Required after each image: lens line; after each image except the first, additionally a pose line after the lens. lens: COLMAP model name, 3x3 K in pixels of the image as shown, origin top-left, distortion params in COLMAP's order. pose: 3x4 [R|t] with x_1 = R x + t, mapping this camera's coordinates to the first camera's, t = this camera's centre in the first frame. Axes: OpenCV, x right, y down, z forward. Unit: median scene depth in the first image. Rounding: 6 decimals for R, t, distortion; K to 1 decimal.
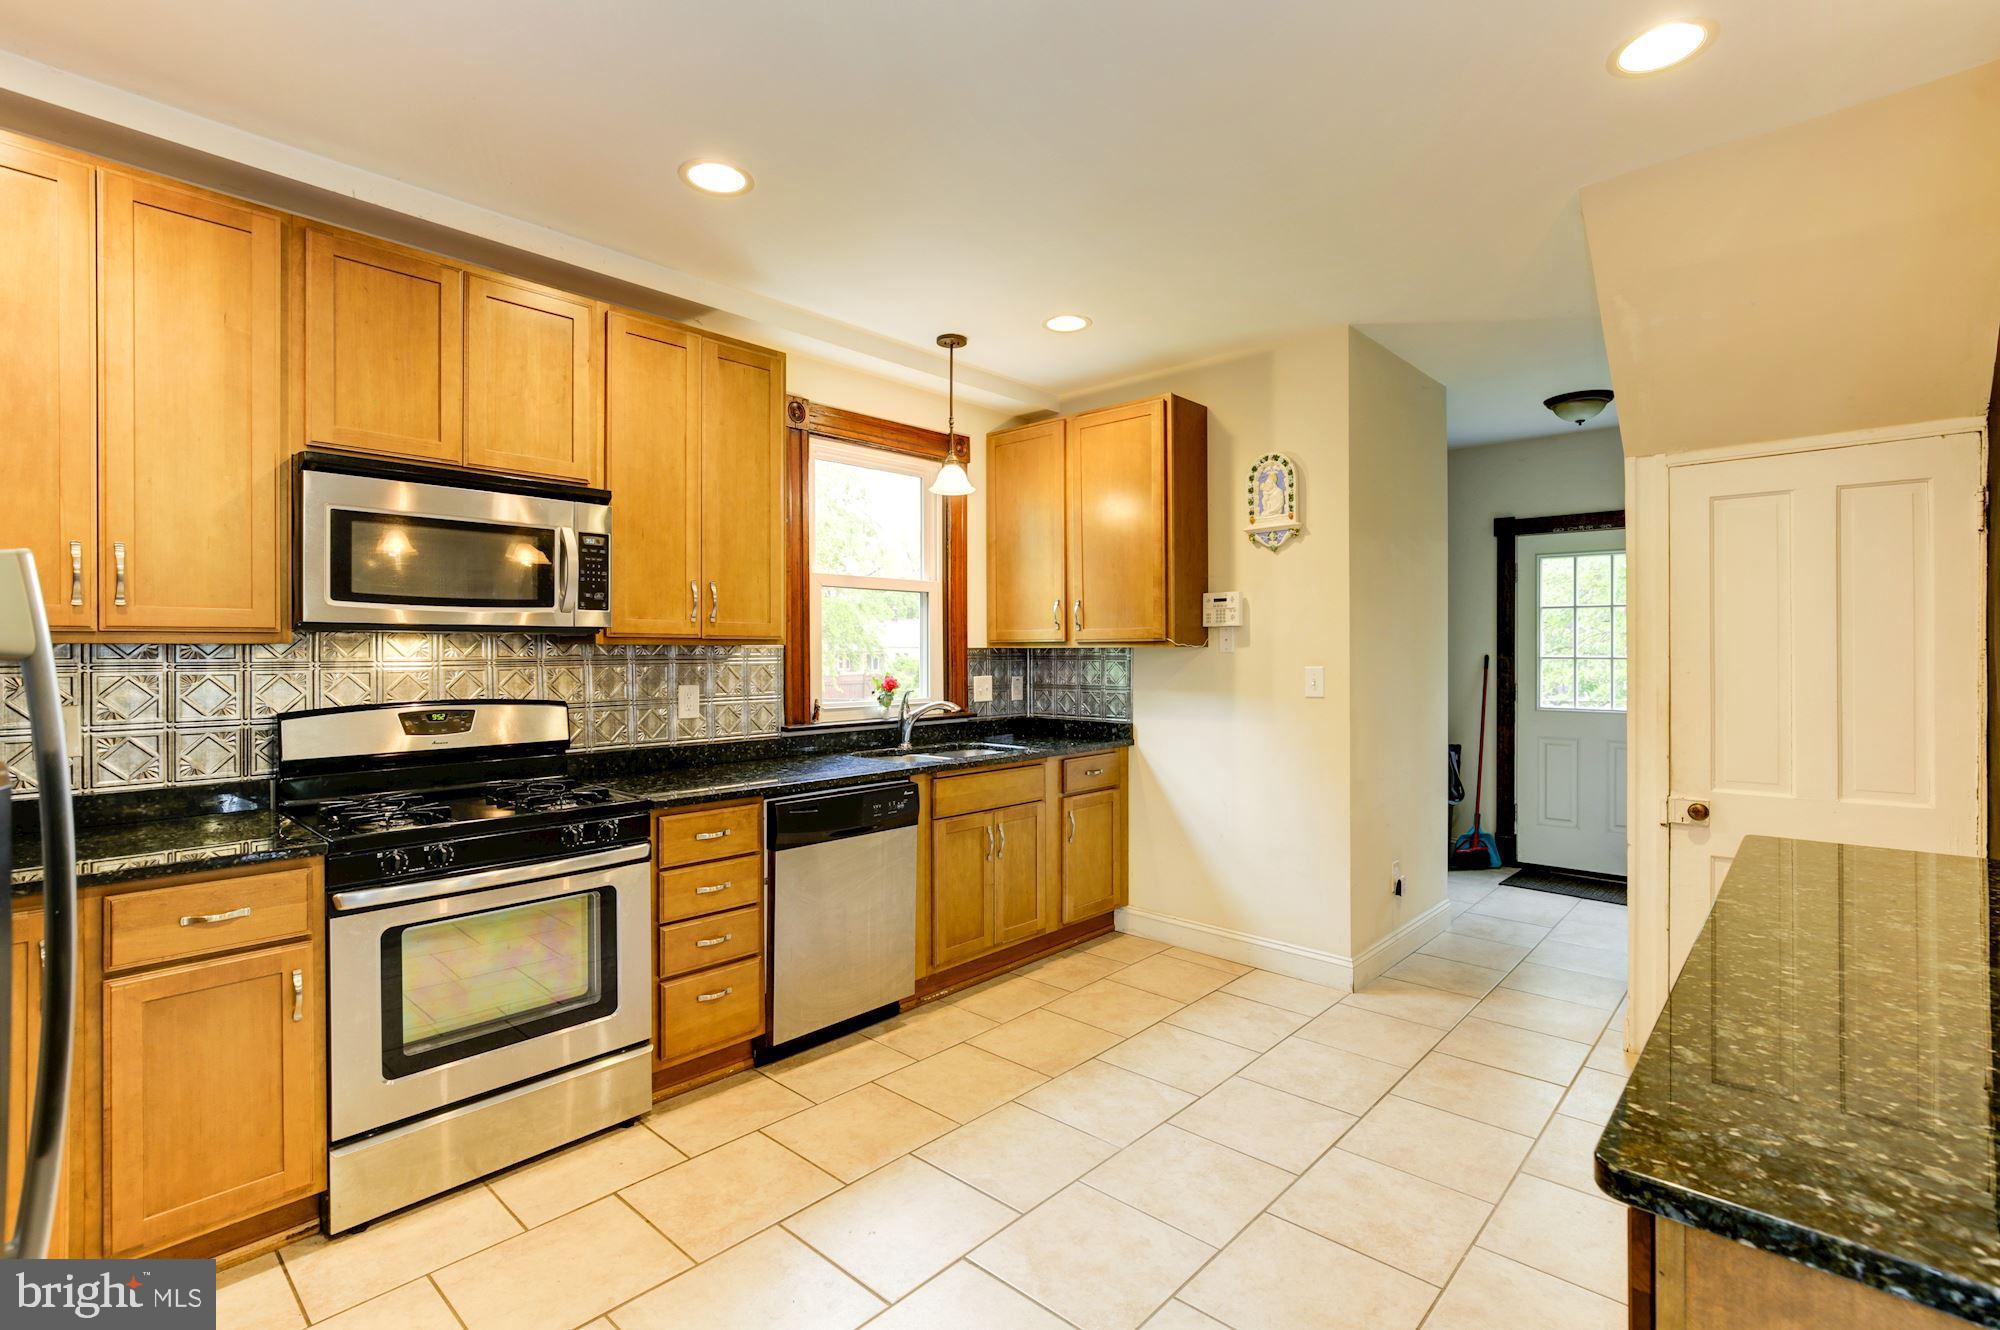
lens RADIAL K [[910.4, 0, 992.6], [0, 910.4, 653.7], [0, 0, 1]] dist [-0.013372, 0.003089]
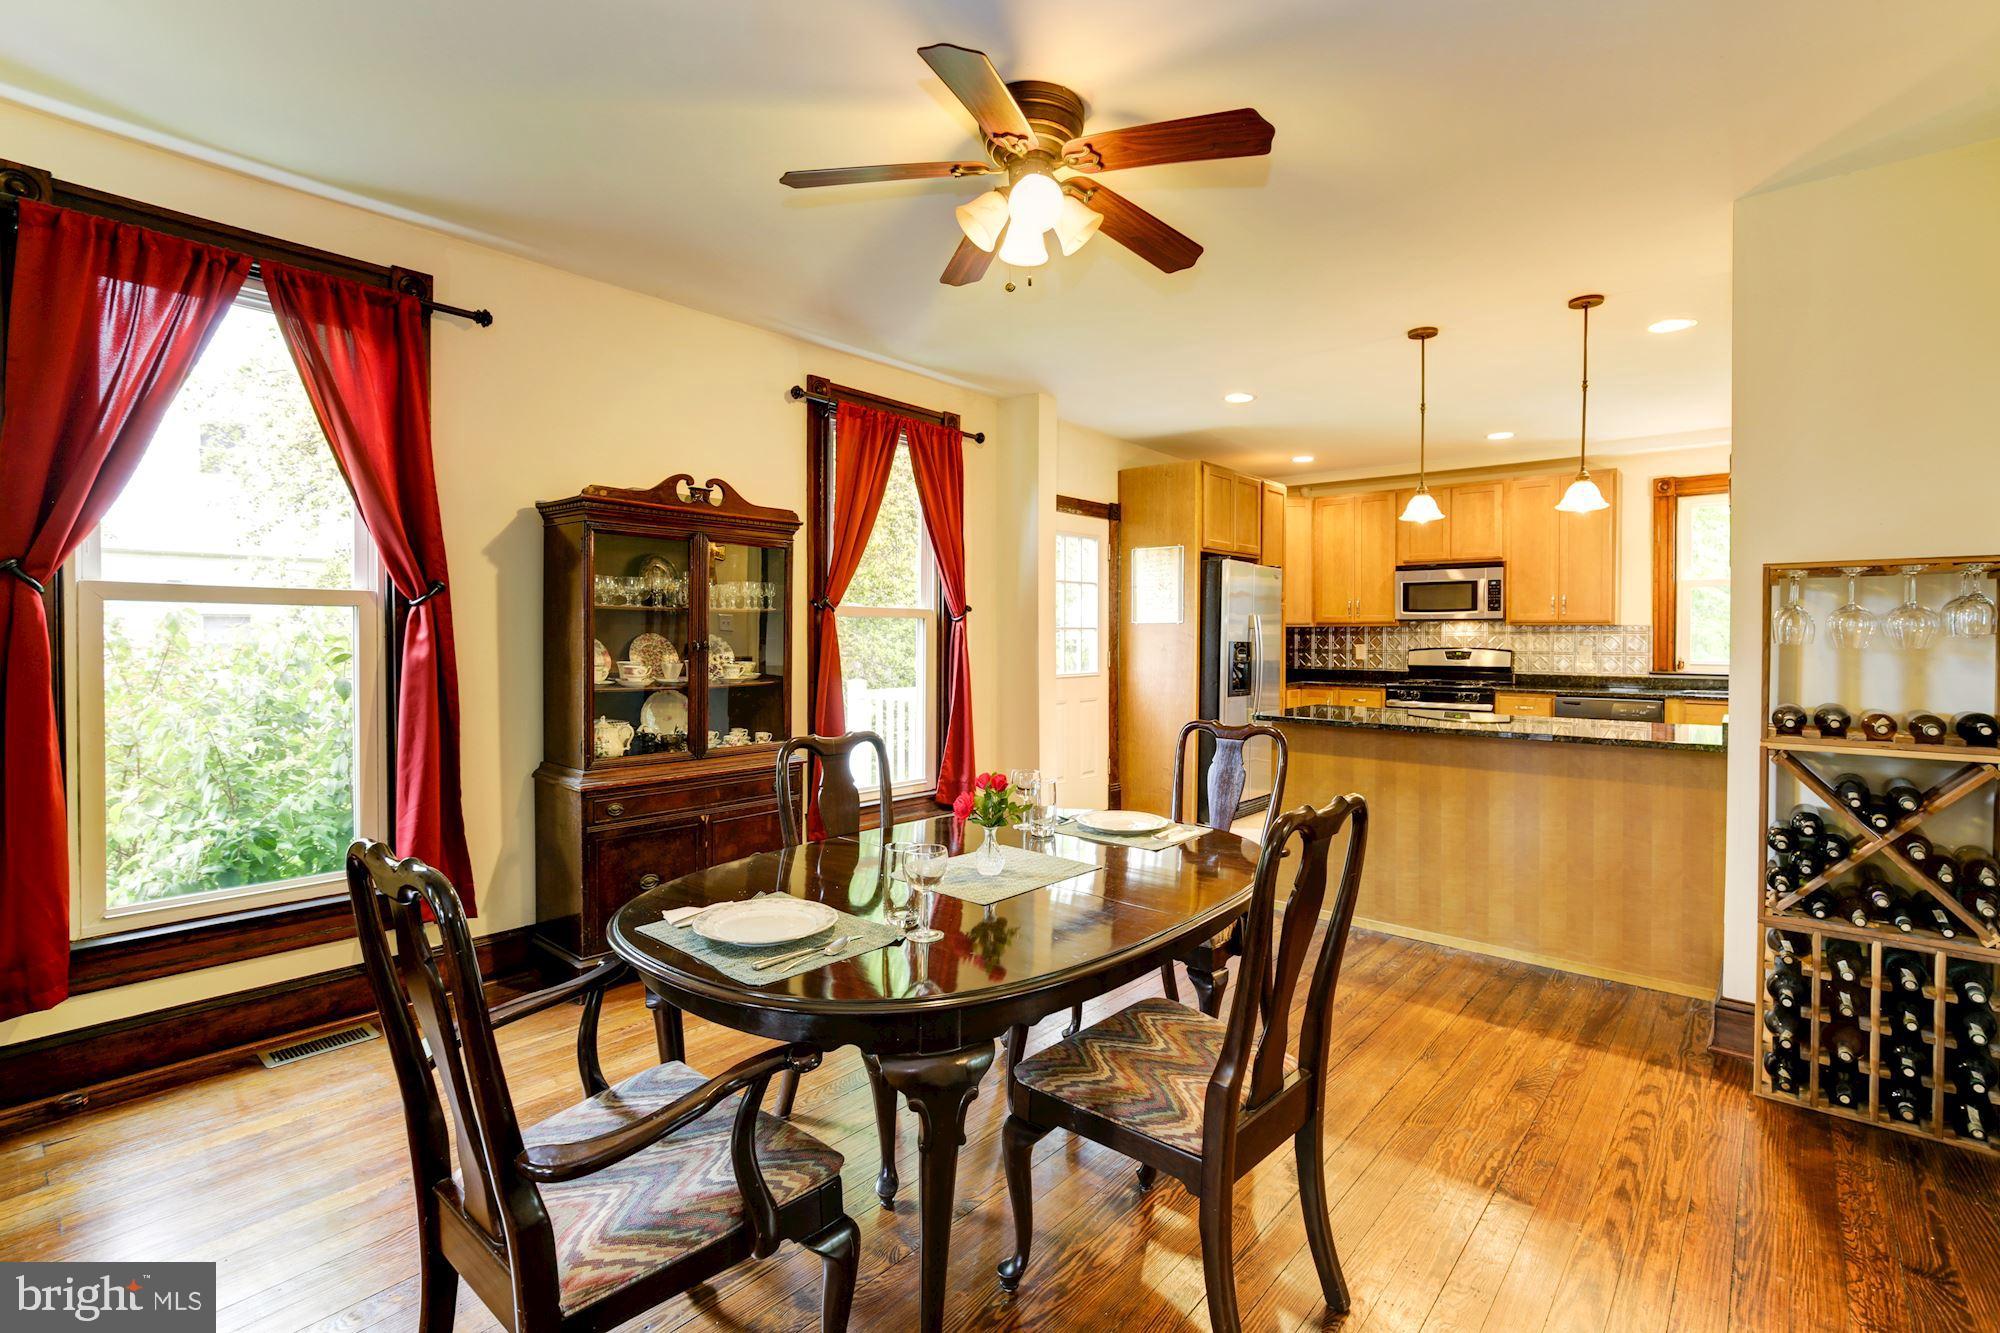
lens RADIAL K [[910.4, 0, 1010.9], [0, 910.4, 642.0], [0, 0, 1]] dist [-0.013372, 0.003089]
pose [[0.081307, 0.011581, -0.996622, 1.870958], [-0.004068, 0.999928, 0.011287, 0.012673], [0.996681, 0.003137, 0.081349, -0.489653]]
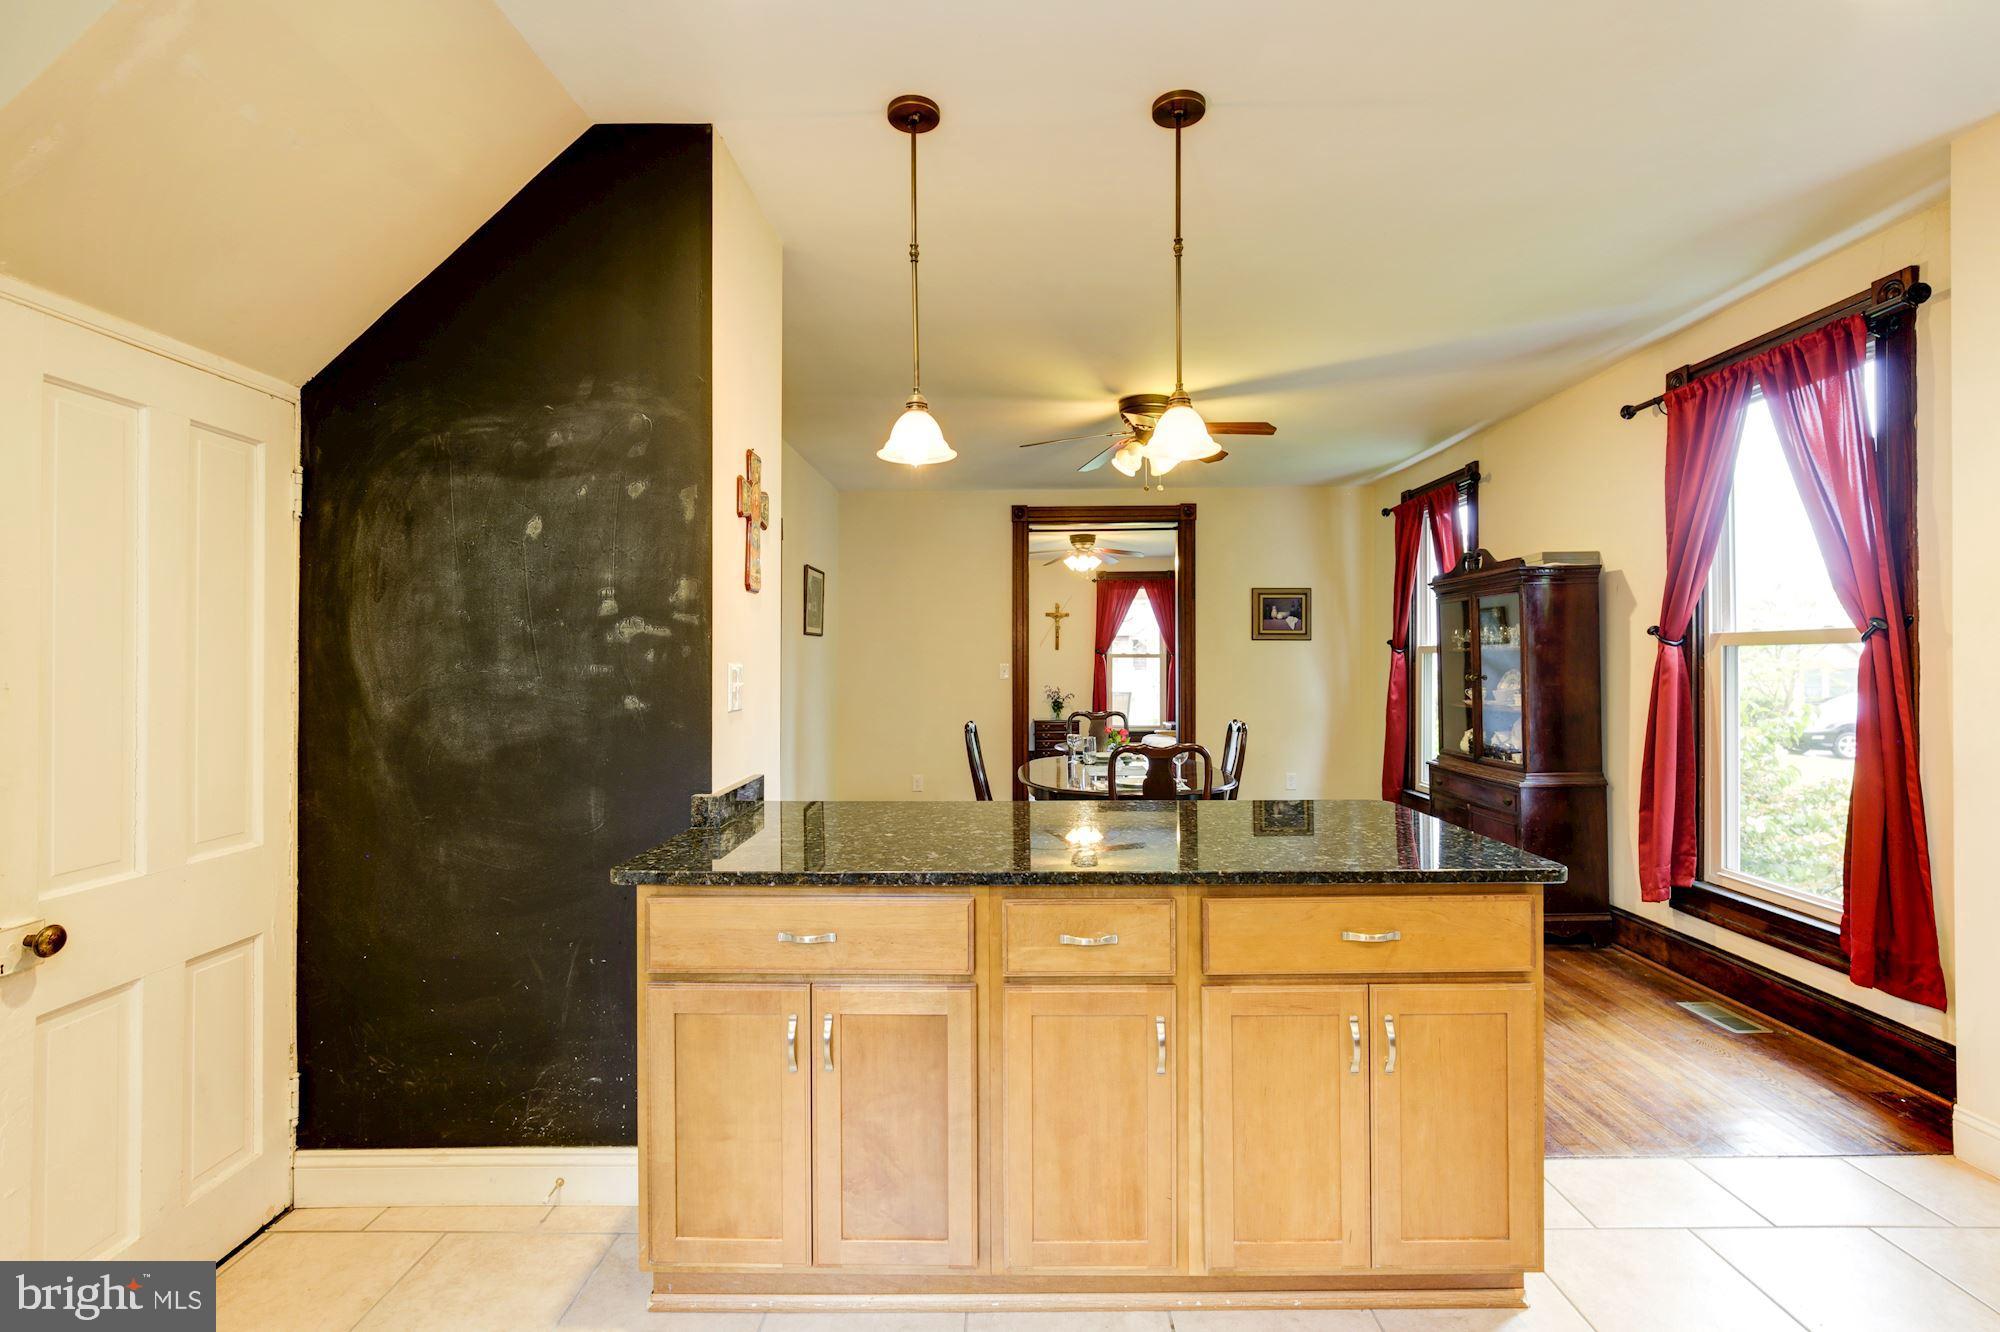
lens RADIAL K [[910.4, 0, 996.6], [0, 910.4, 663.6], [0, 0, 1]] dist [-0.013372, 0.003089]
pose [[-0.666517, 0.003697, 0.745480, -0.014490], [0.003140, 0.999993, -0.002153, 0.009645], [-0.745483, 0.000906, -0.666524, 0.980450]]
